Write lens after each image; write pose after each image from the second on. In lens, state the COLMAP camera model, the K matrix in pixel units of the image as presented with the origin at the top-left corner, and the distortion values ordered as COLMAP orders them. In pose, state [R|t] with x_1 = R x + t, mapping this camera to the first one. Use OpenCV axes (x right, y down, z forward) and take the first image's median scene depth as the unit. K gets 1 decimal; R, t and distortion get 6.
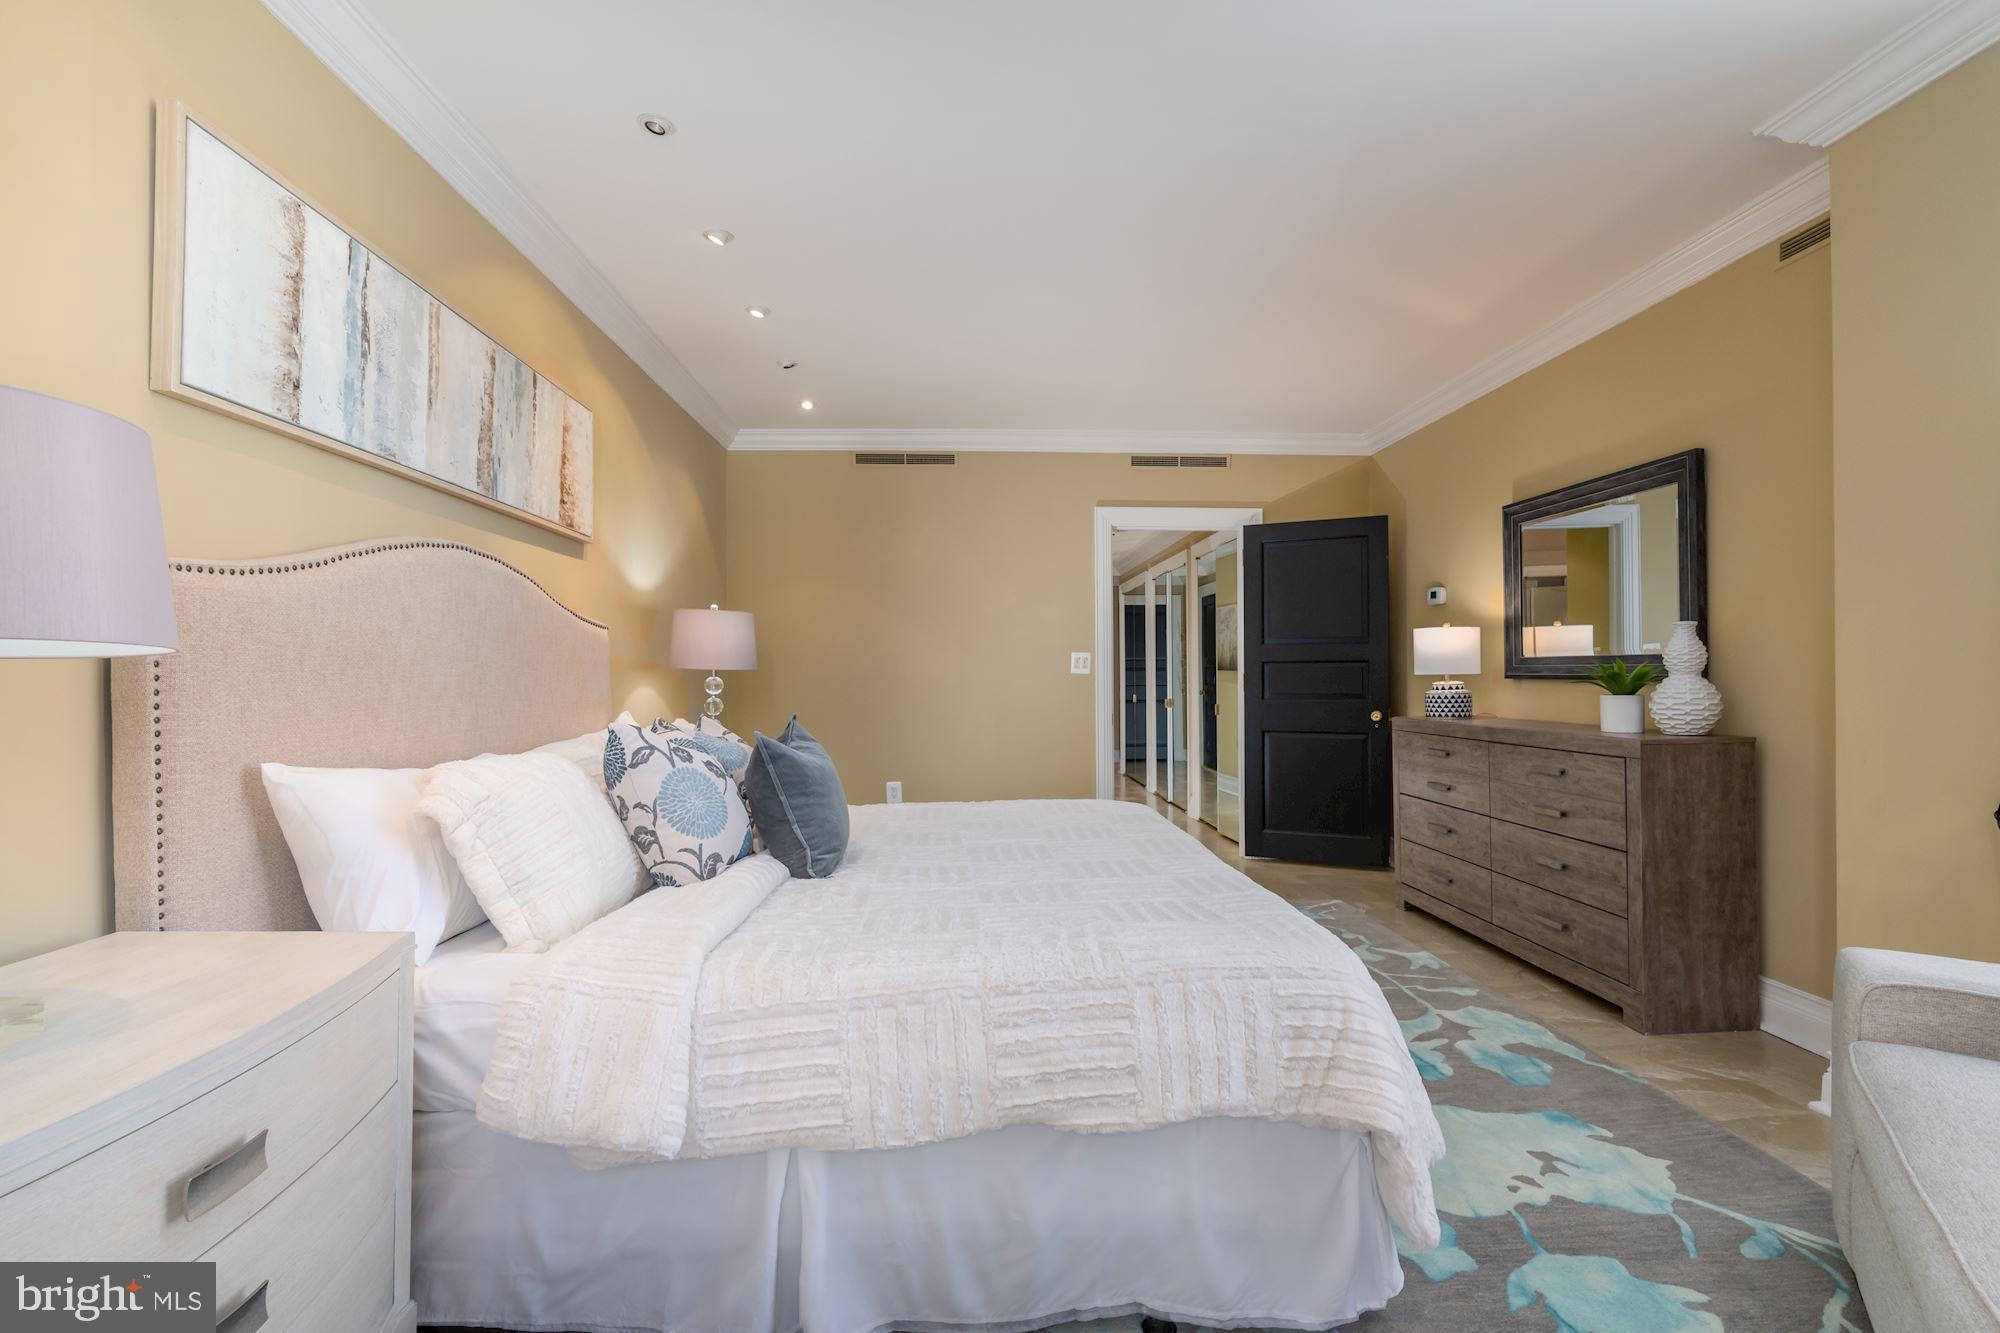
lens RADIAL K [[913.2, 0, 997.4], [0, 913.2, 665.0], [0, 0, 1]] dist [-0.002983, 0.000883]
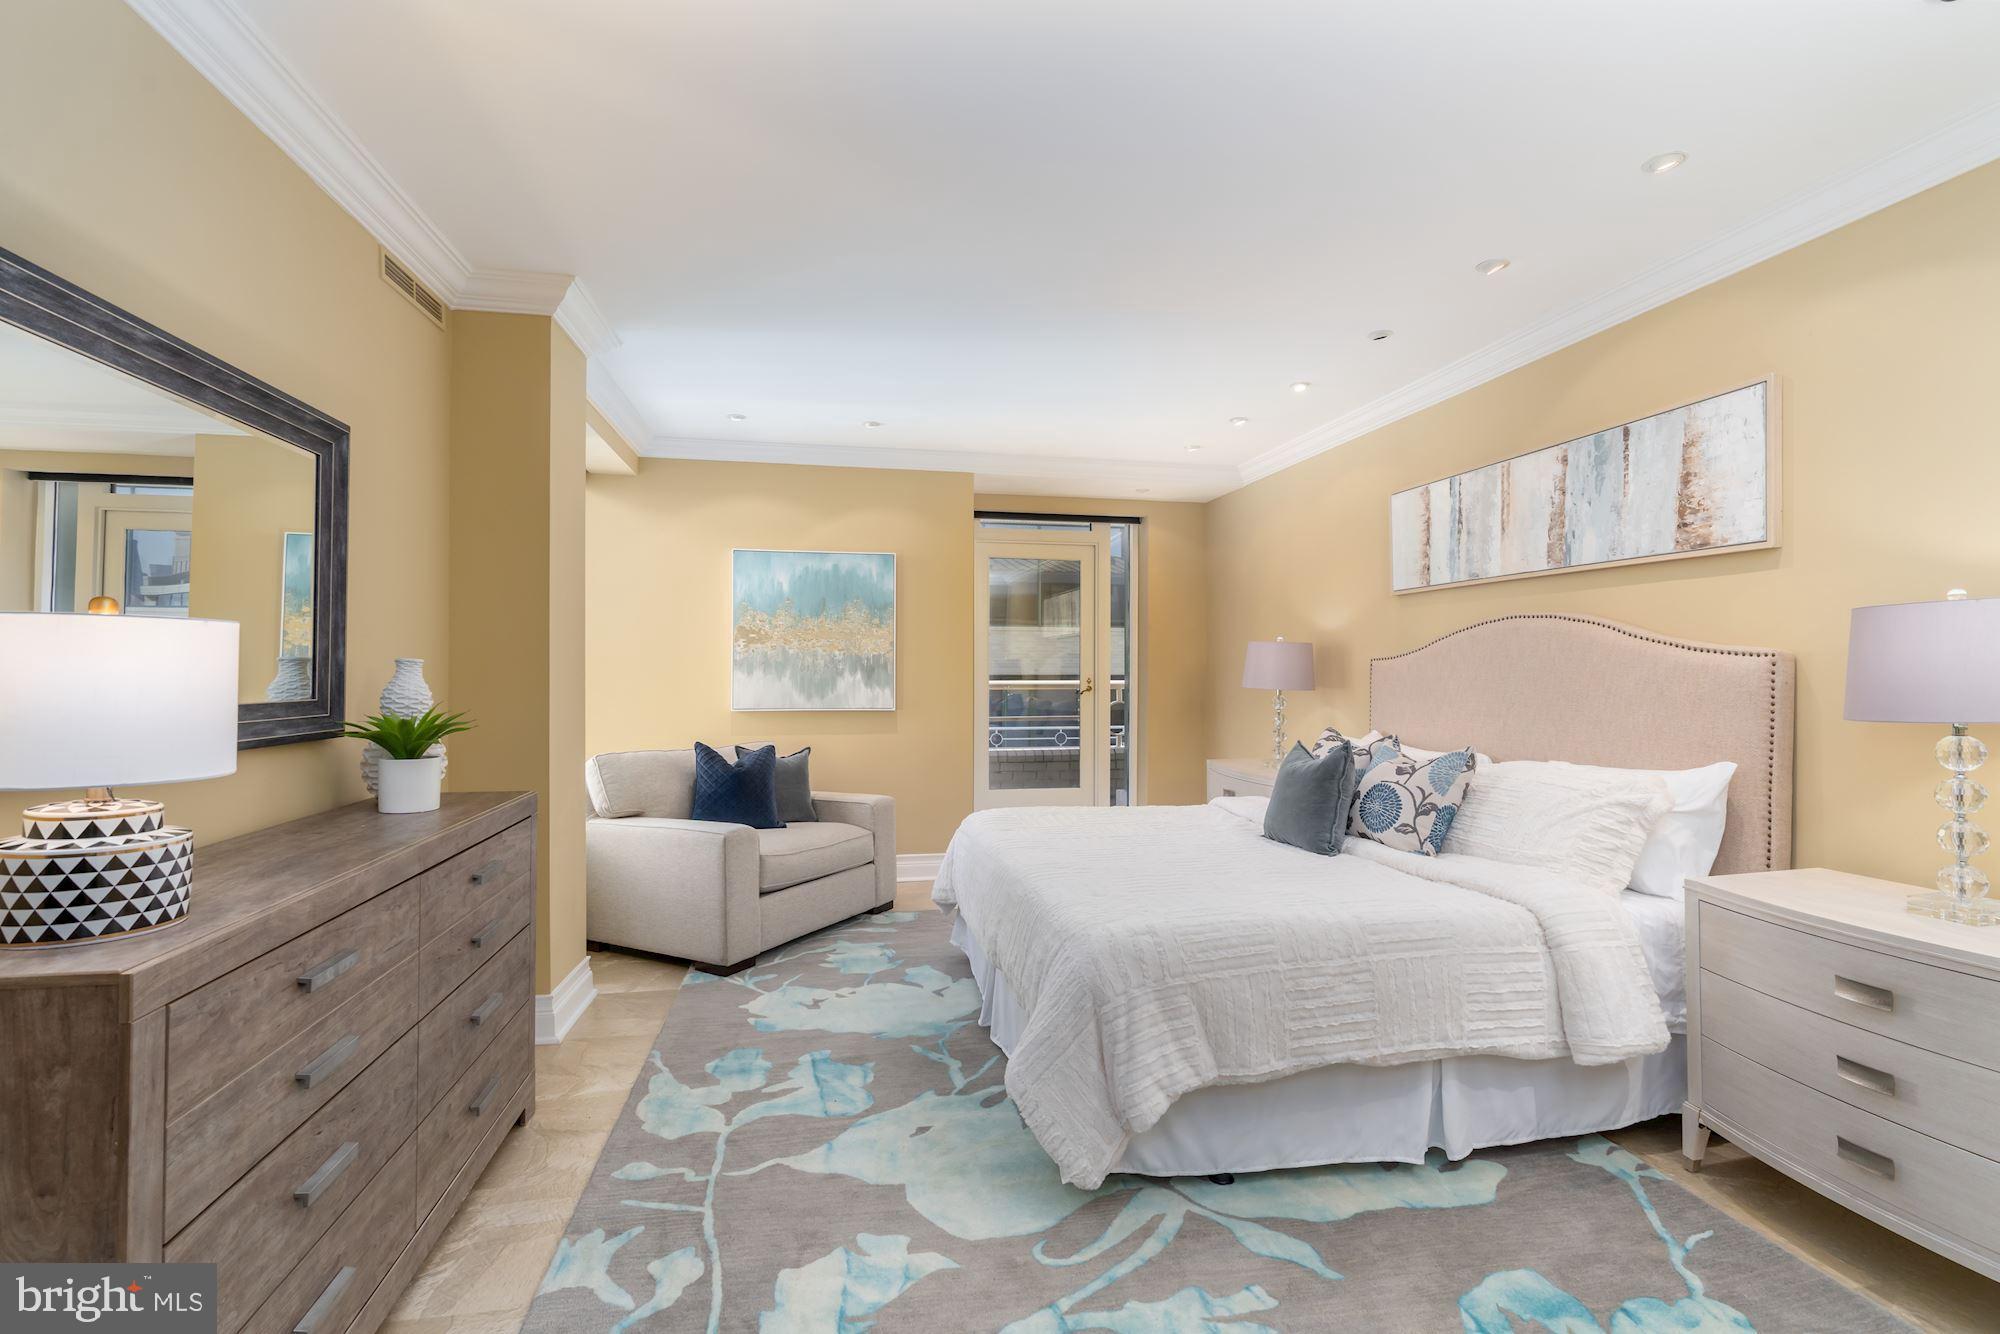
lens RADIAL K [[913.2, 0, 996.3], [0, 913.2, 663.5], [0, 0, 1]] dist [-0.002983, 0.000883]
pose [[-0.990403, -0.000567, -0.138205, 0.503067], [0.001967, 0.999832, -0.018199, -0.031926], [0.138192, -0.018296, -0.990236, 2.639432]]
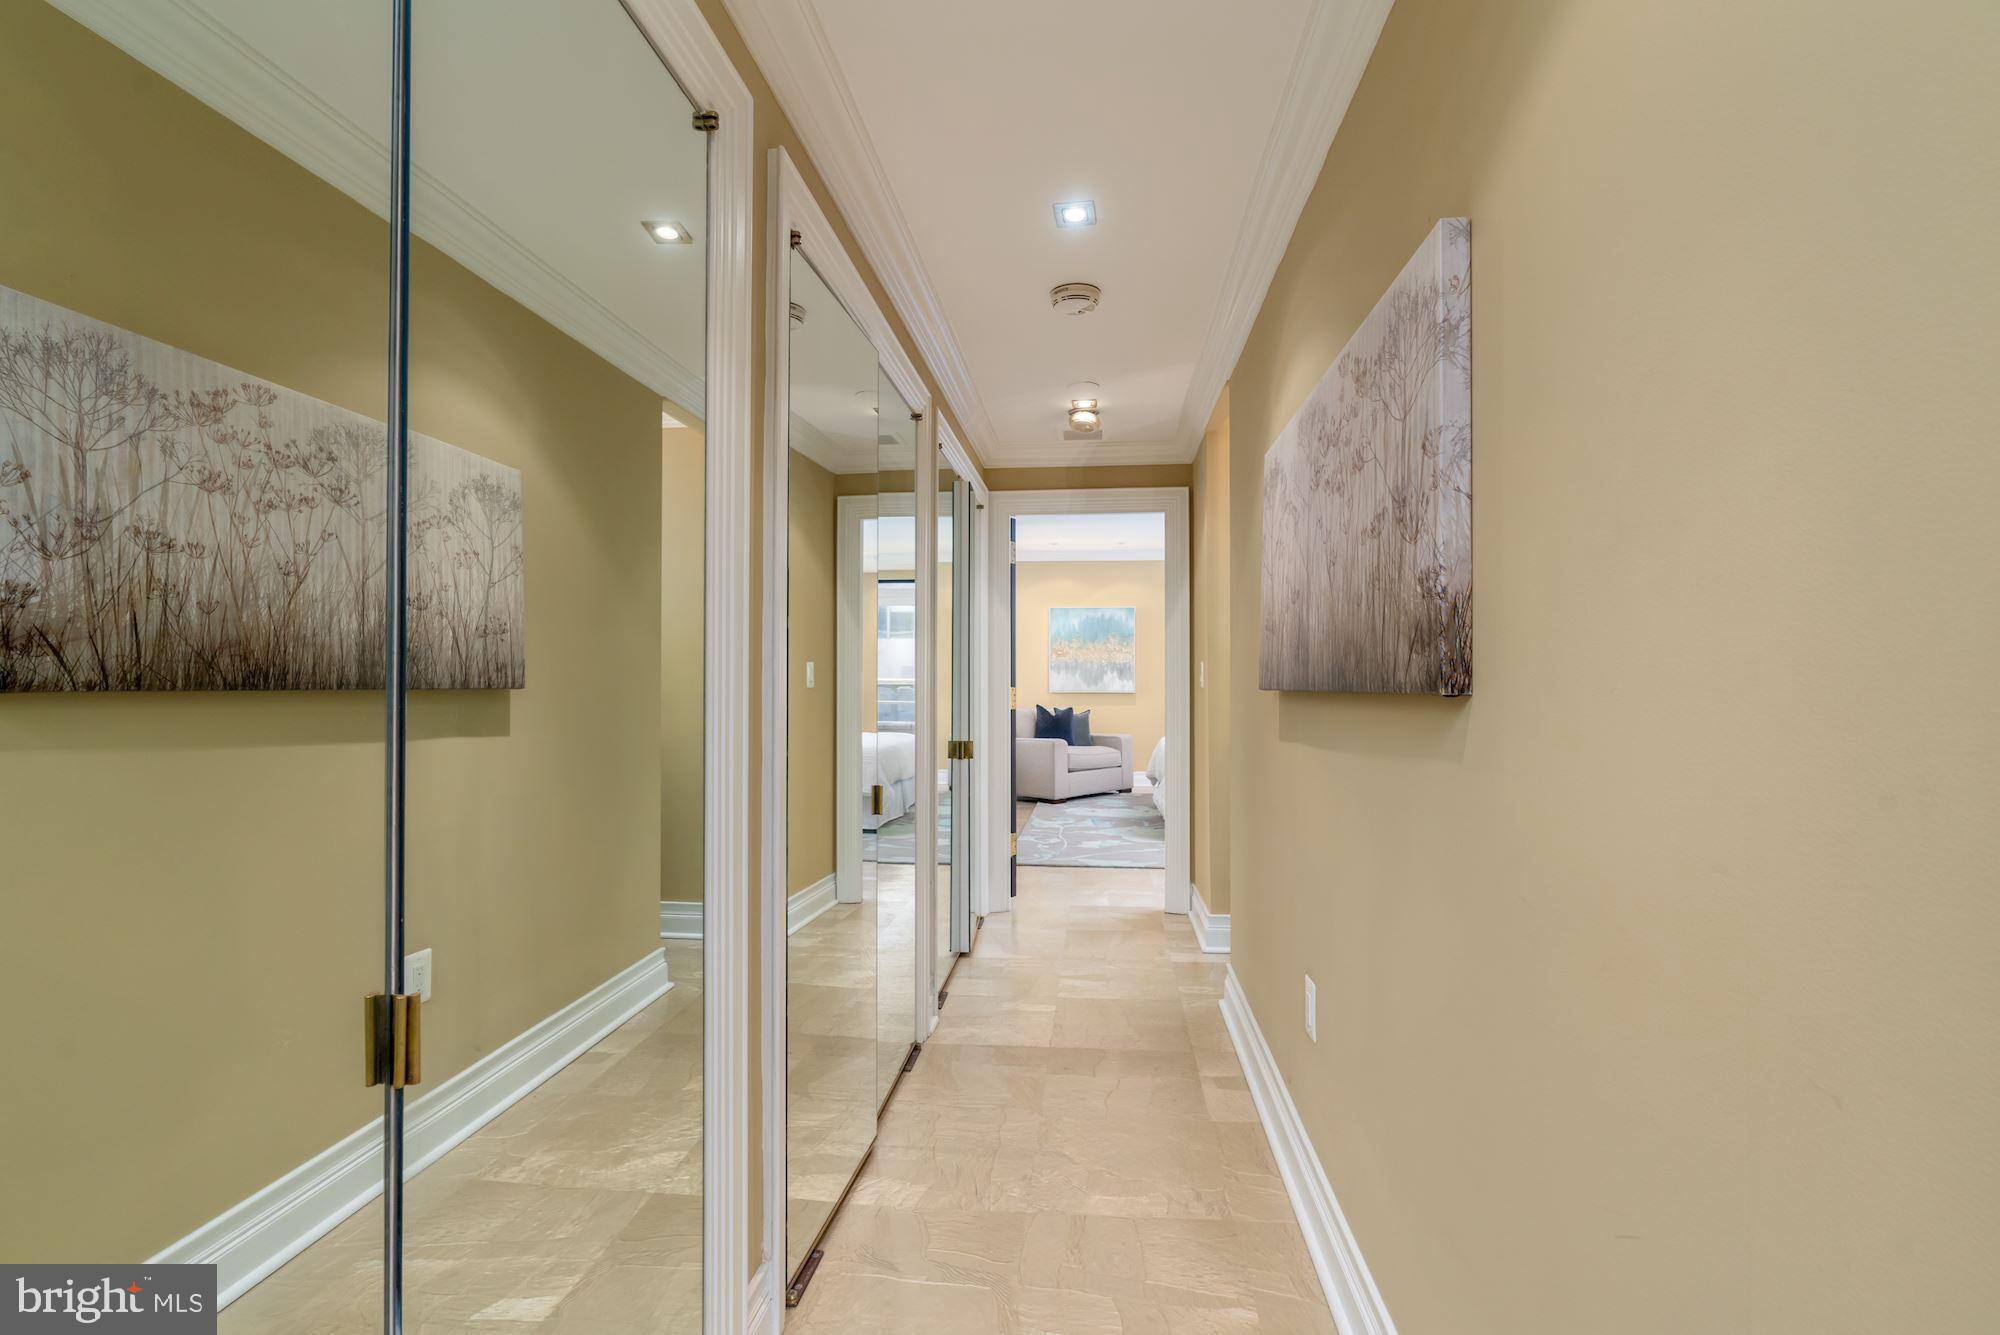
lens RADIAL K [[913.2, 0, 997.2], [0, 913.2, 668.0], [0, 0, 1]] dist [-0.002983, 0.000883]
pose [[-0.987077, 0.004069, 0.160196, 0.378529], [0.001728, 0.999890, -0.014750, -0.005447], [-0.160239, -0.014282, -0.986975, 4.797719]]
